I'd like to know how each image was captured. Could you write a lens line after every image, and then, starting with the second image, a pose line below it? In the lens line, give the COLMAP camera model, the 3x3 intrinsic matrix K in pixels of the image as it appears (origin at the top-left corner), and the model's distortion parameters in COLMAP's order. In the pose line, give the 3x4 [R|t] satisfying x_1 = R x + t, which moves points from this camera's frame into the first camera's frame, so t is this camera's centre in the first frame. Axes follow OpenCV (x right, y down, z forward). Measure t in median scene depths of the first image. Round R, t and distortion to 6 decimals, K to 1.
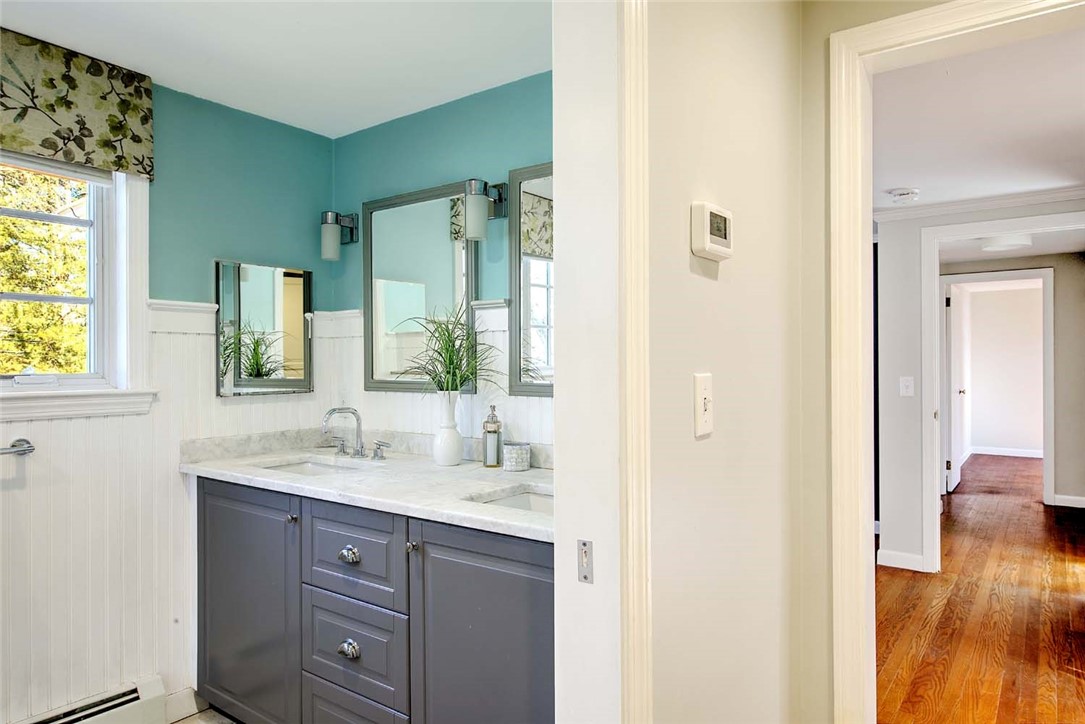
lens RADIAL K [[673.7, 0, 538.4], [0, 673.7, 364.5], [0, 0, 1]] dist [-0.021670, 0.001635]
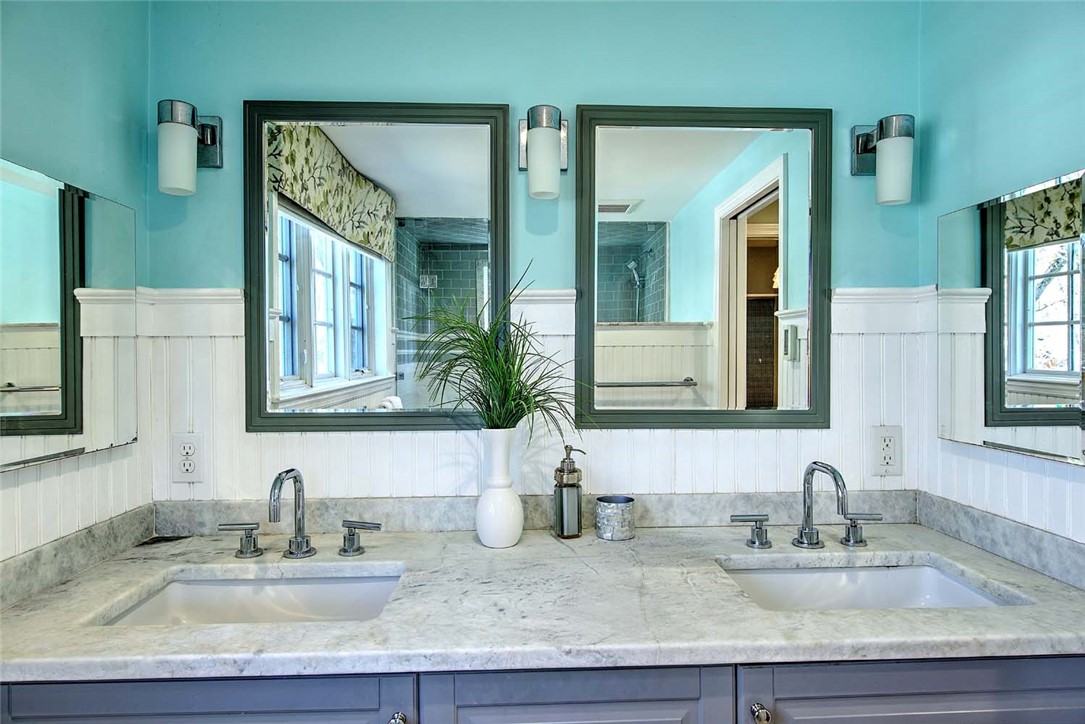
lens RADIAL K [[673.7, 0, 542.9], [0, 673.7, 358.8], [0, 0, 1]] dist [-0.021670, 0.001635]
pose [[0.772712, -0.005458, 0.634734, -0.456641], [0.001888, 0.999978, 0.006301, -0.027720], [-0.634755, -0.003671, 0.772705, 0.436162]]
